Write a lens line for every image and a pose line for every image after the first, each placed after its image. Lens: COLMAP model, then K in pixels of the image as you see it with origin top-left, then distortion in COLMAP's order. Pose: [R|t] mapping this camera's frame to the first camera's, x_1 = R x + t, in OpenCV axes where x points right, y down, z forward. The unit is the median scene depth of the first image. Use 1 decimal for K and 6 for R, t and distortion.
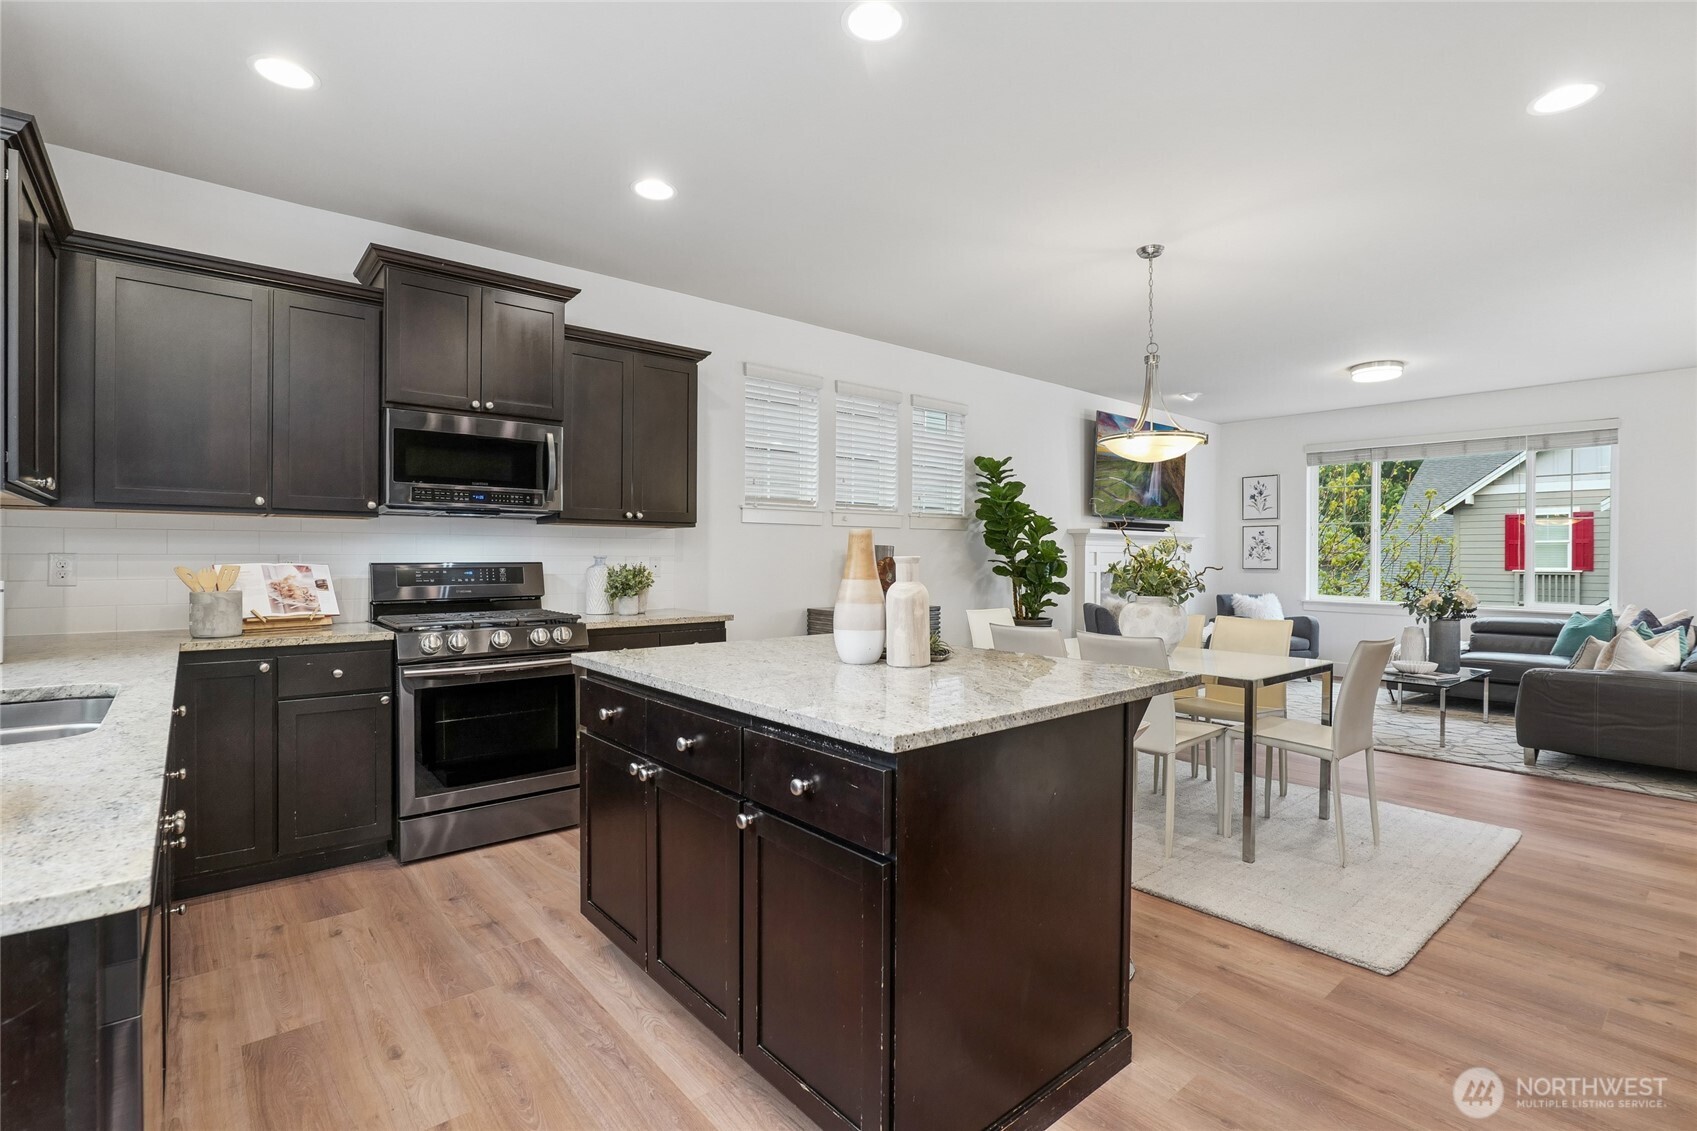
lens RADIAL K [[788.8, 0, 849.4], [0, 788.8, 560.7], [0, 0, 1]] dist [-0.005736, 0.000573]
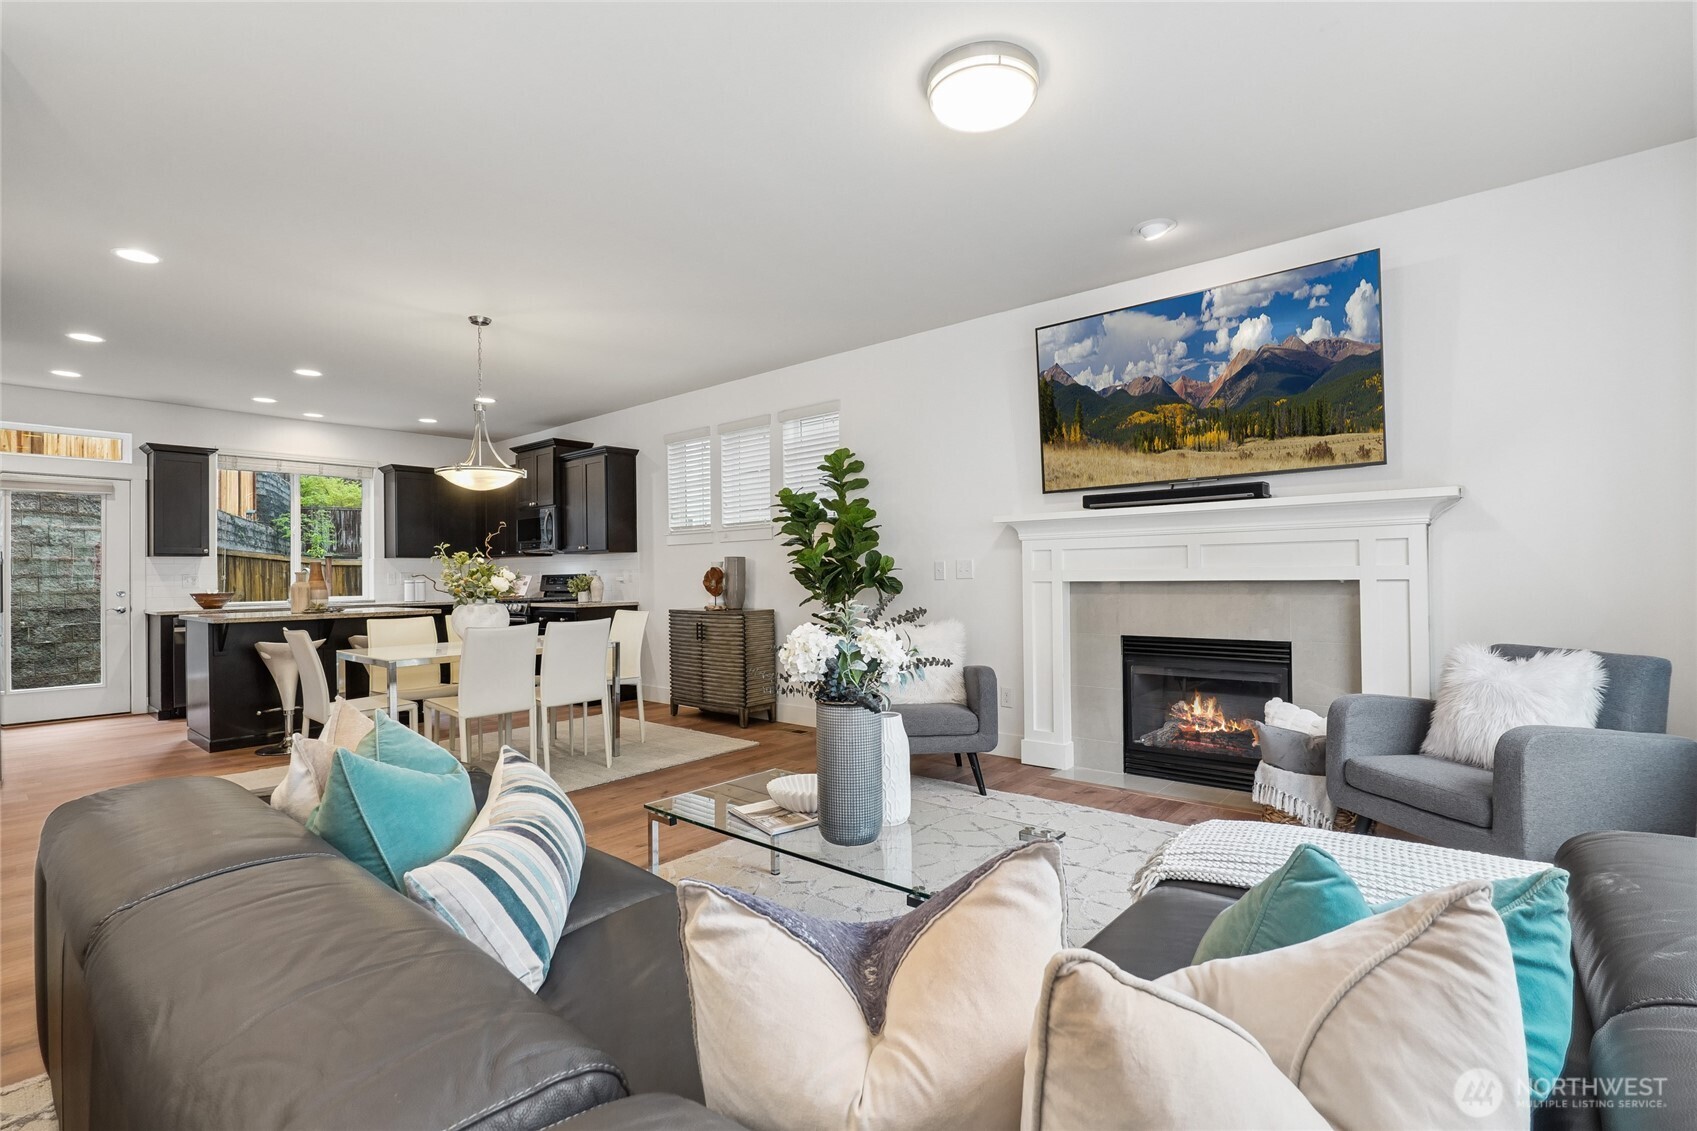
lens RADIAL K [[785.2, 0, 846.4], [0, 785.2, 571.0], [0, 0, 1]] dist [-0.015202, 0.001301]
pose [[0.154763, -0.010853, -0.987892, 1.481400], [0.008529, 0.999917, -0.009649, 0.017211], [0.987915, -0.006932, 0.154843, 1.211924]]
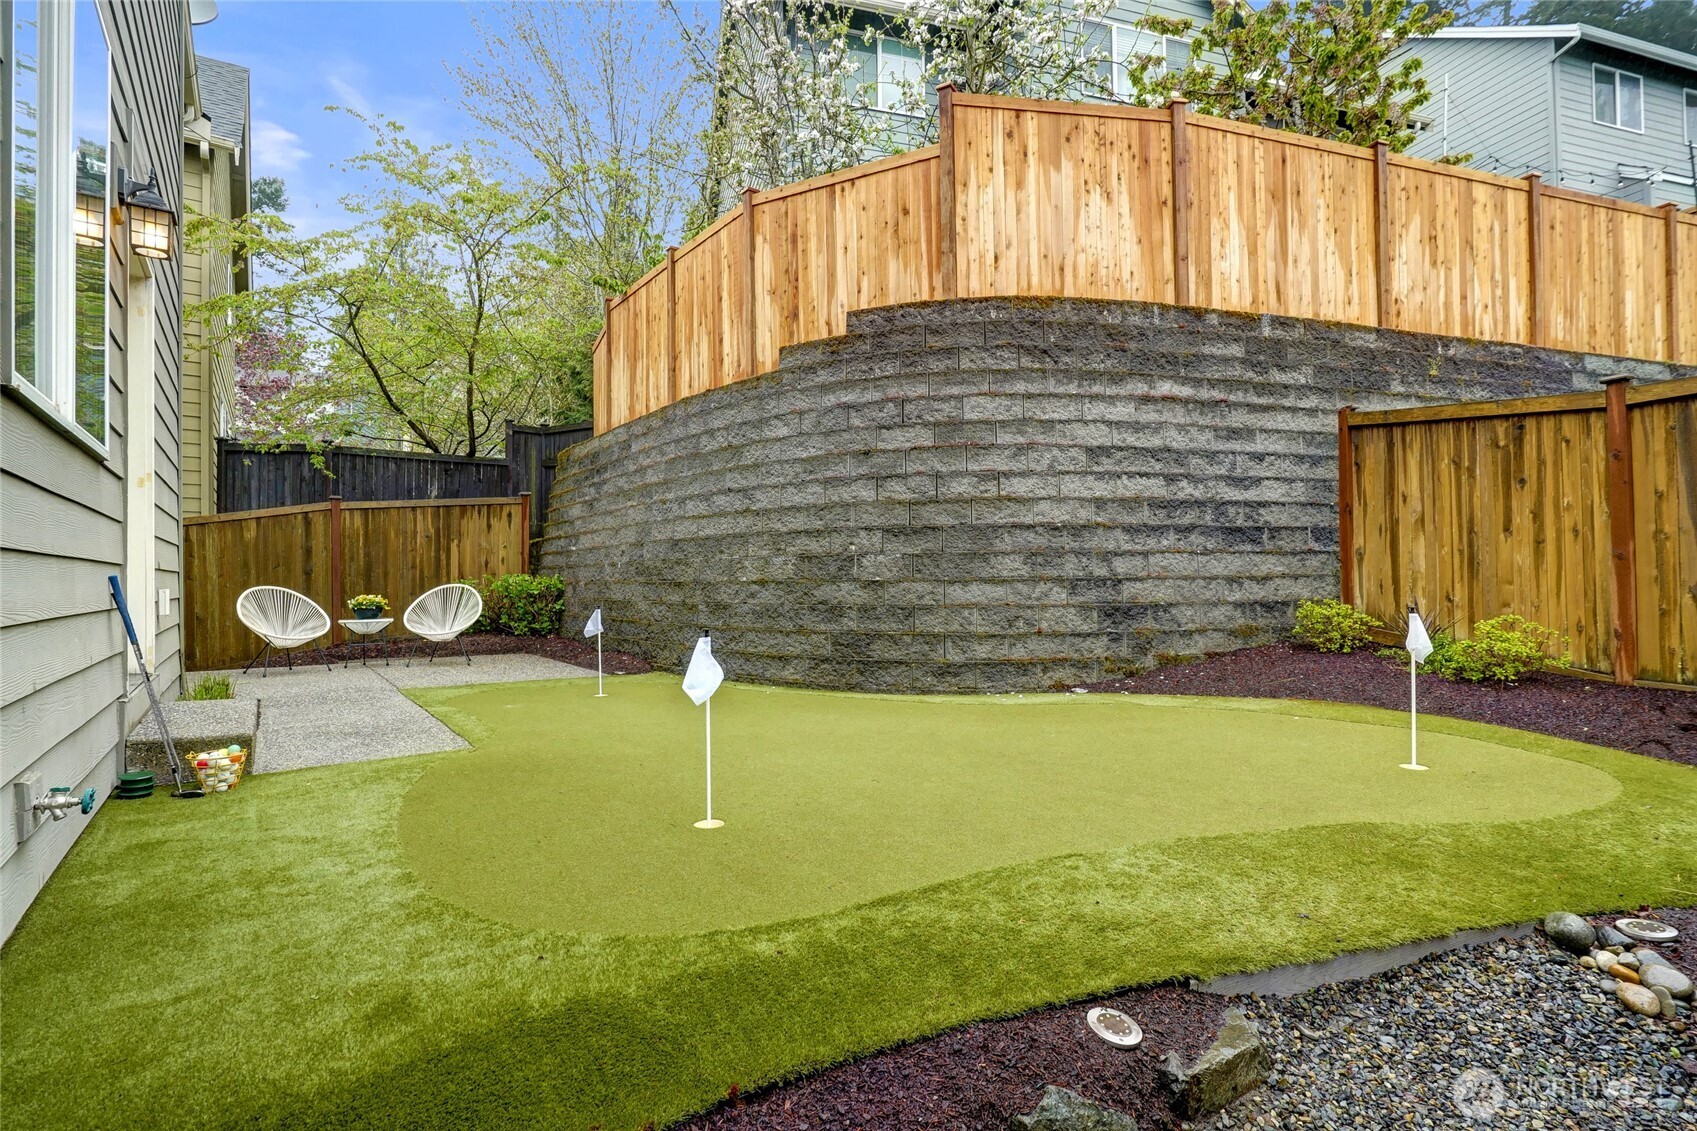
lens RADIAL K [[764.8, 0, 844.3], [0, 764.8, 573.2], [0, 0, 1]] dist [-0.017642, 0.000406]
pose [[-0.998412, 0.006597, 0.055947, -0.990929], [0.006780, 0.999972, 0.003077, 0.159438], [-0.055925, 0.003452, -0.998429, 0.689813]]
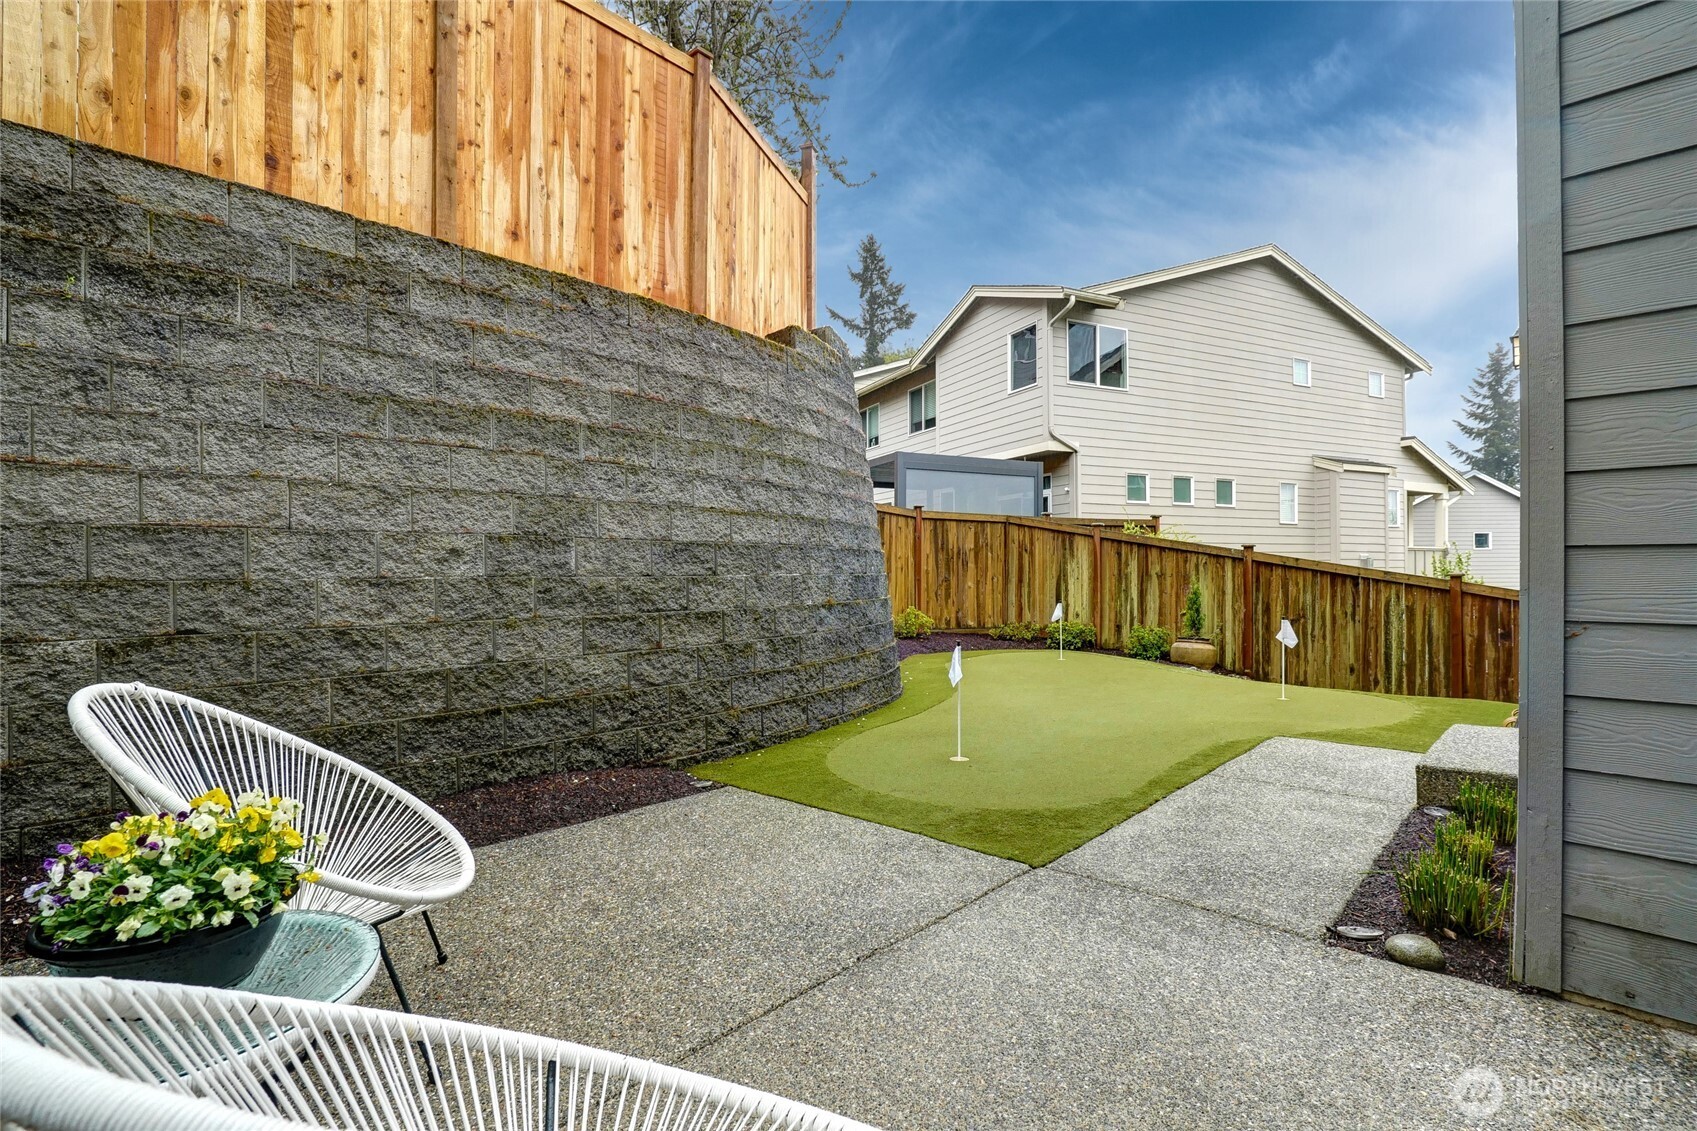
lens RADIAL K [[785.2, 0, 846.4], [0, 785.2, 571.0], [0, 0, 1]] dist [-0.015202, 0.001301]
pose [[0.097182, -0.004408, -0.995257, 0.521391], [-0.003873, 0.999981, -0.004807, 0.130481], [0.995259, 0.004322, 0.097163, -0.855032]]
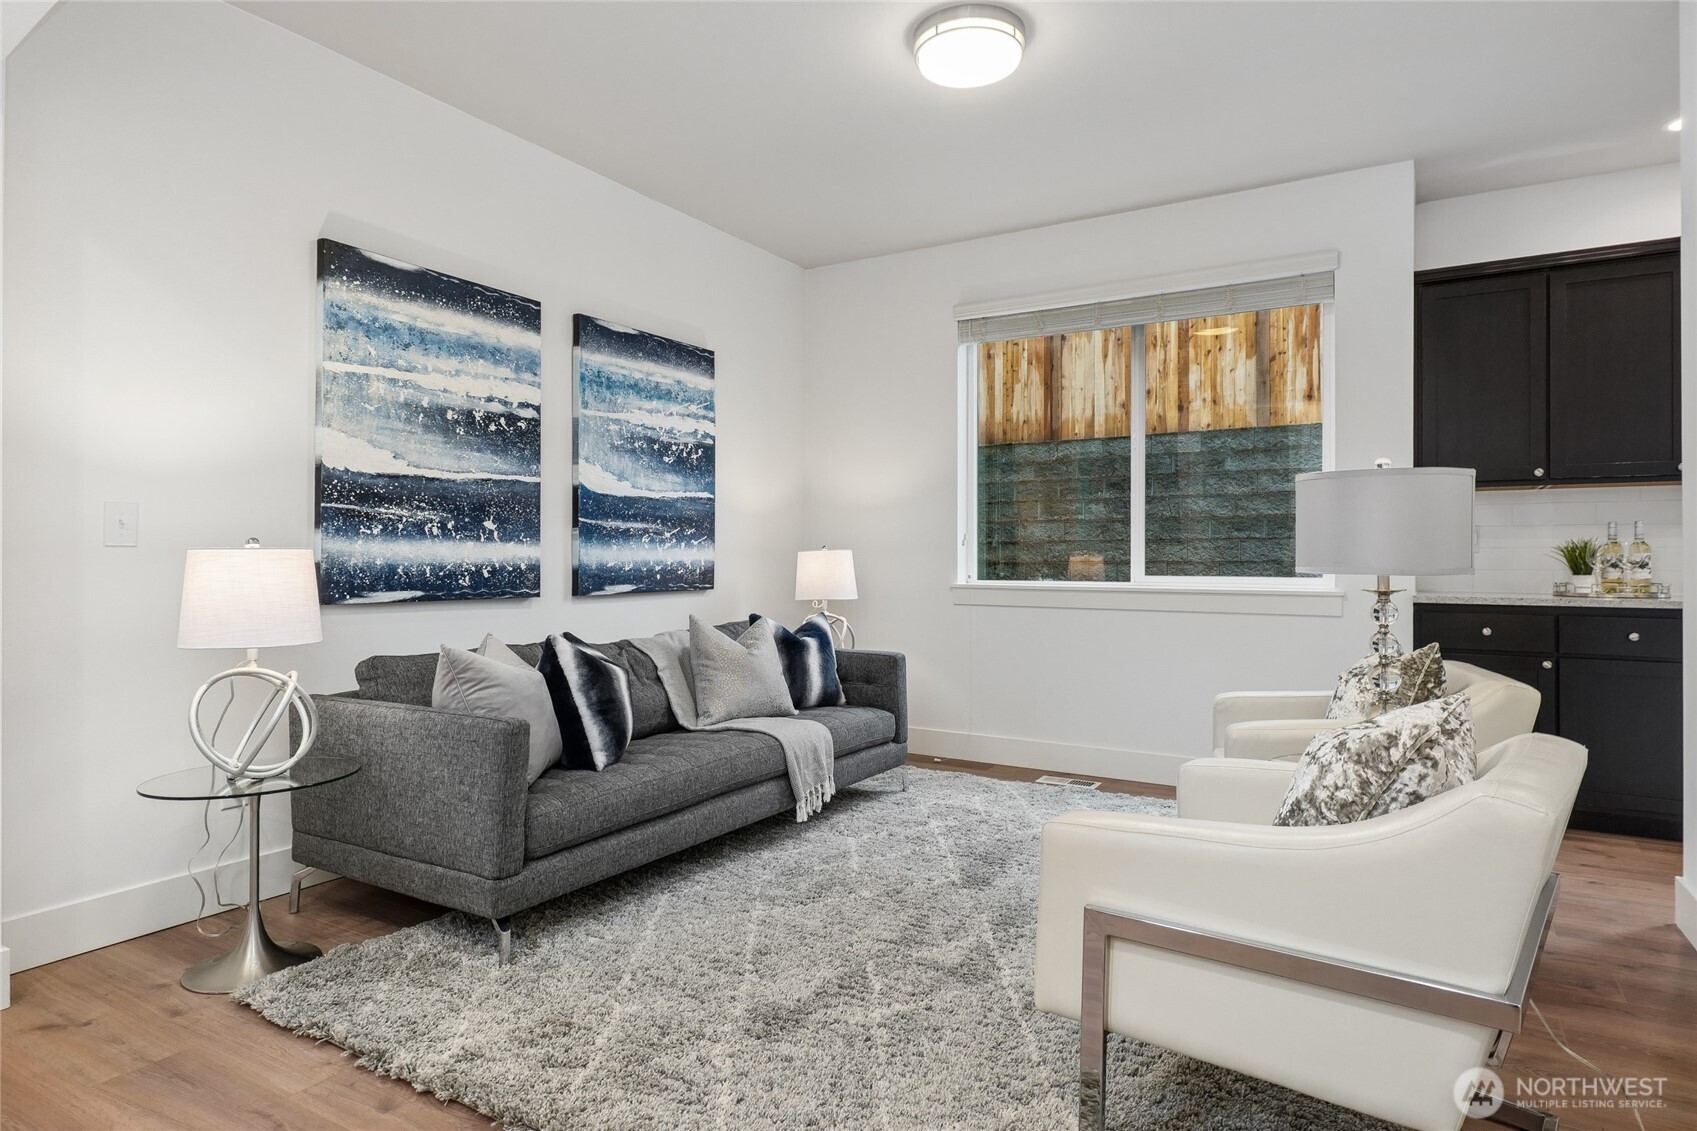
lens RADIAL K [[964.7, 0, 846.7], [0, 964.7, 555.2], [0, 0, 1]] dist [-0.001081, -0.000202]
pose [[-0.947129, -0.006839, -0.320781, 1.042123], [-0.006790, 0.999976, -0.001272, 0.037585], [0.320782, 0.000974, -0.947153, 0.406063]]
